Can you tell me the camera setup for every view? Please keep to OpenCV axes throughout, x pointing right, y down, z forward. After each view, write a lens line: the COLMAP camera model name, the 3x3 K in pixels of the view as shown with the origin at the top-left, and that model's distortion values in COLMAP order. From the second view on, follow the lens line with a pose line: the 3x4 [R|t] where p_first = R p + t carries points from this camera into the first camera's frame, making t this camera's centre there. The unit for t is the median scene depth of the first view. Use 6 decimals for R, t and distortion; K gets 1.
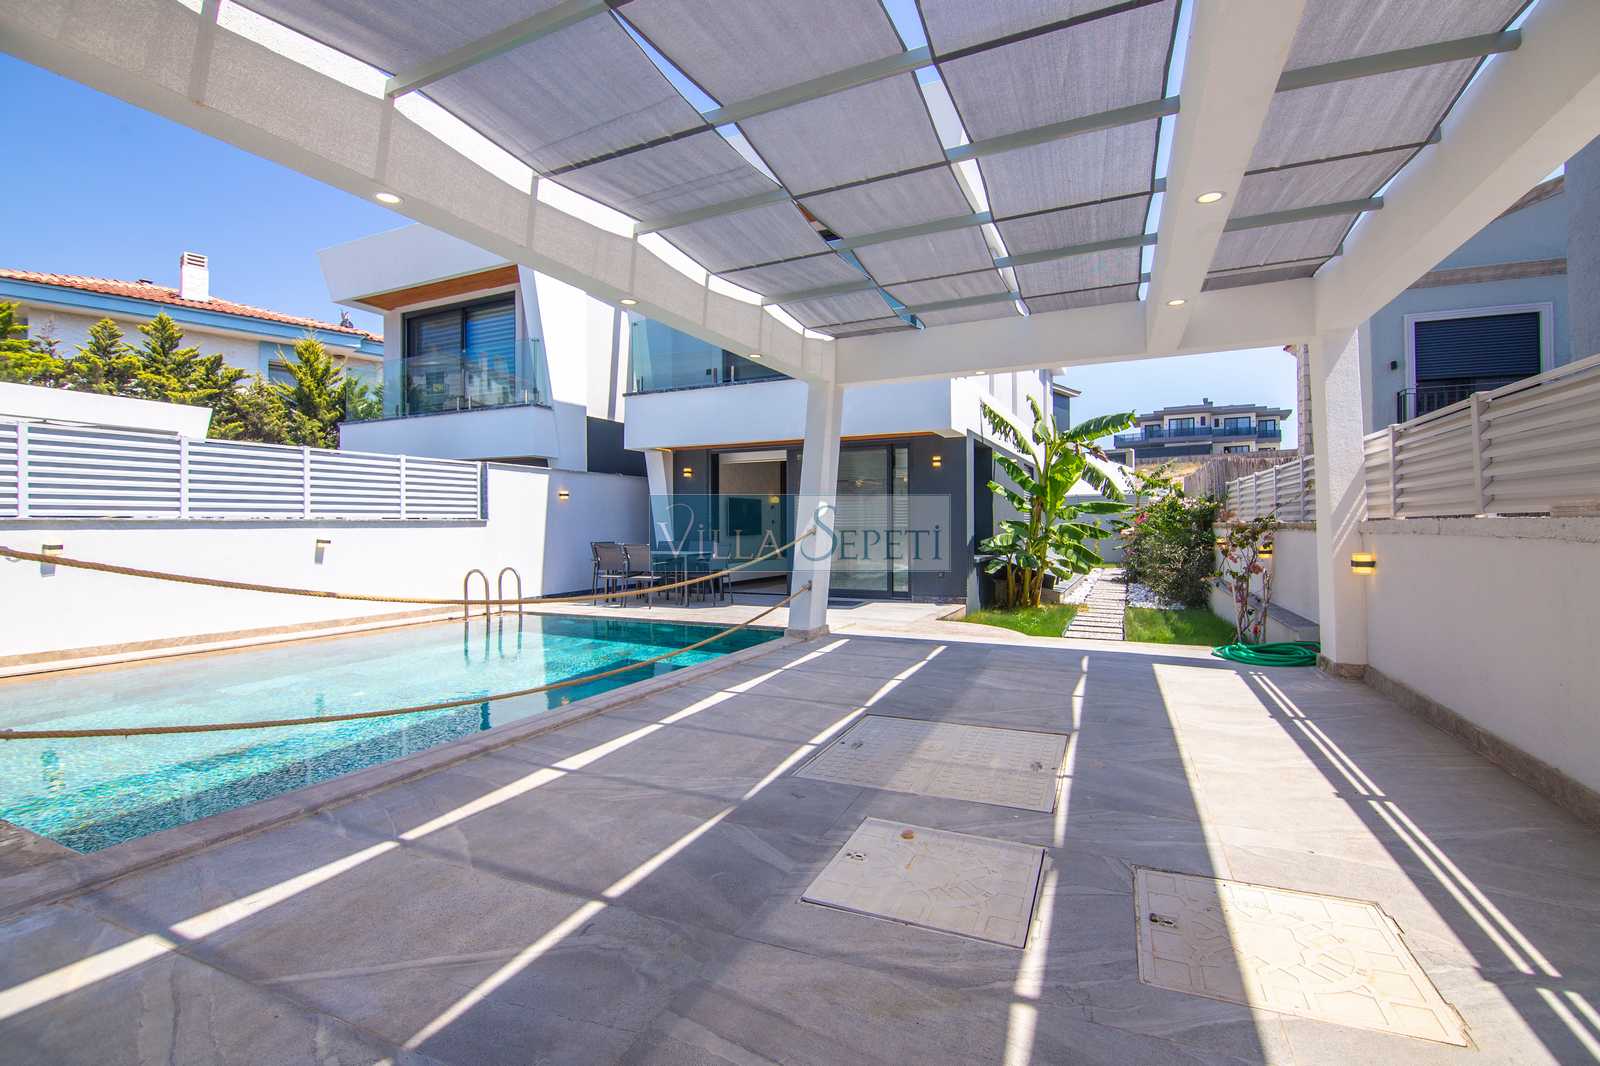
lens RADIAL K [[713.1, 0, 791.1], [0, 713.1, 527.2], [0, 0, 1]] dist [-0.001890, -0.010802]
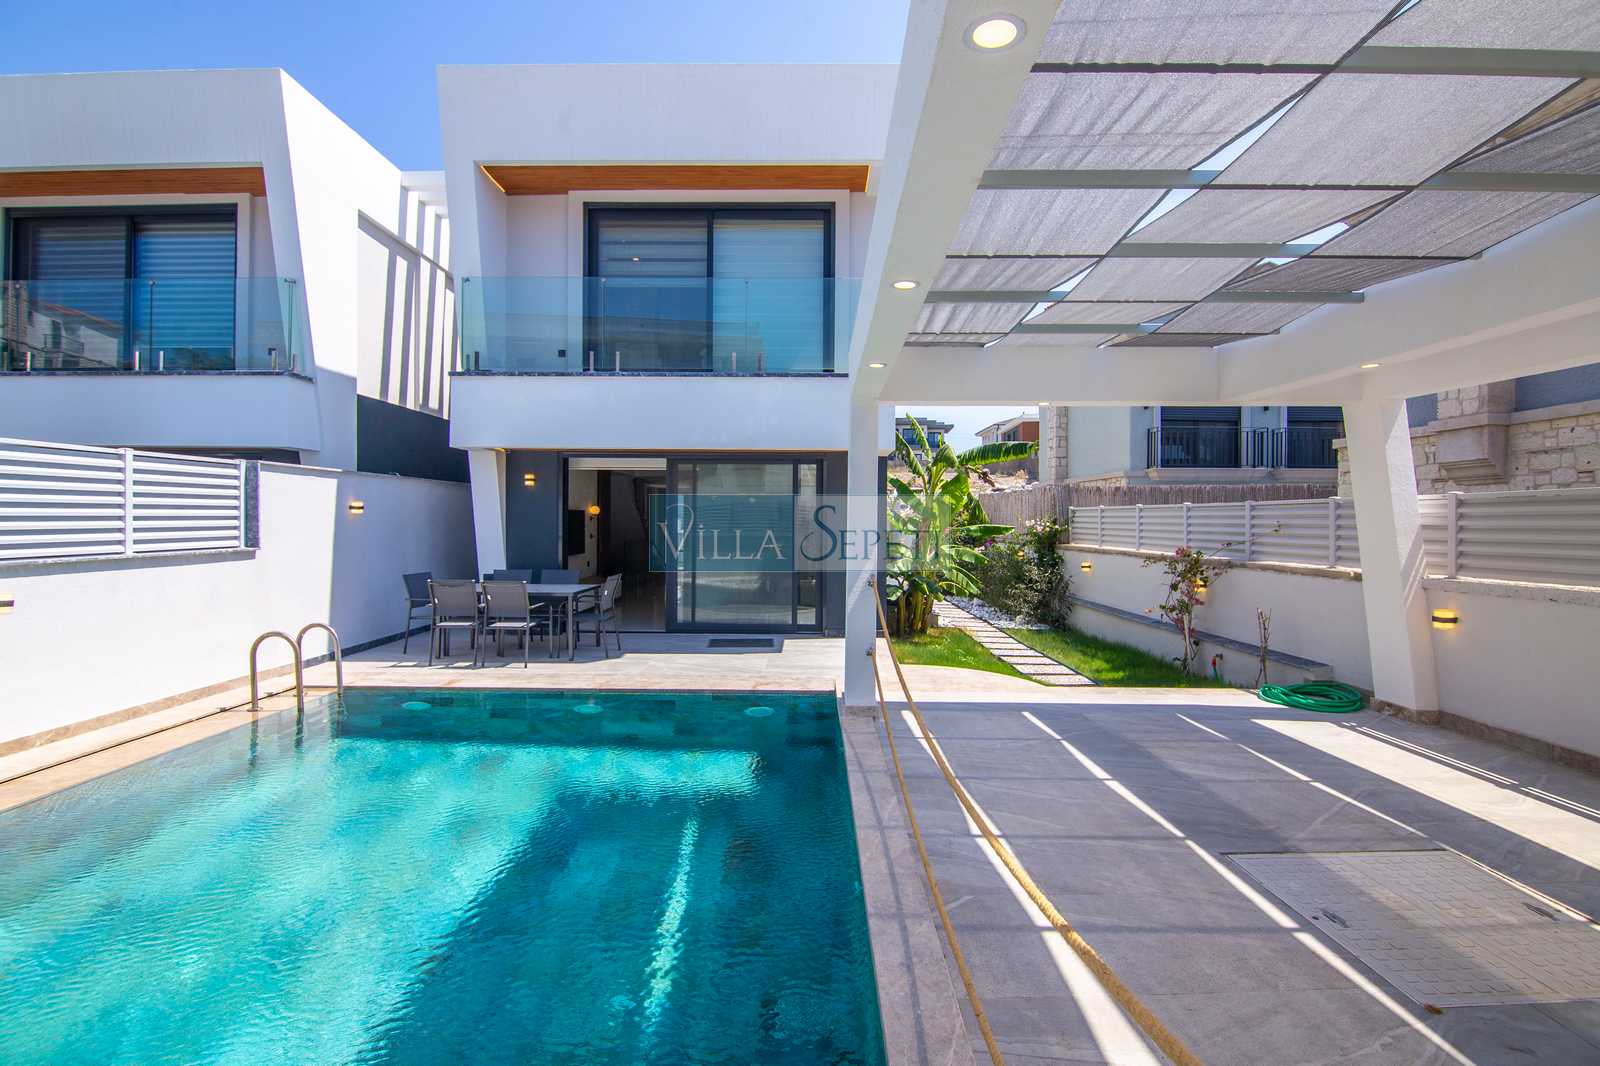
lens RADIAL K [[736.3, 0, 796.2], [0, 736.3, 521.4], [0, 0, 1]] dist [-0.001085, -0.011184]
pose [[0.907951, 0.009790, 0.418961, -0.258419], [-0.010166, 0.999947, -0.001334, -0.039504], [-0.418952, -0.003048, 0.908003, 0.175379]]
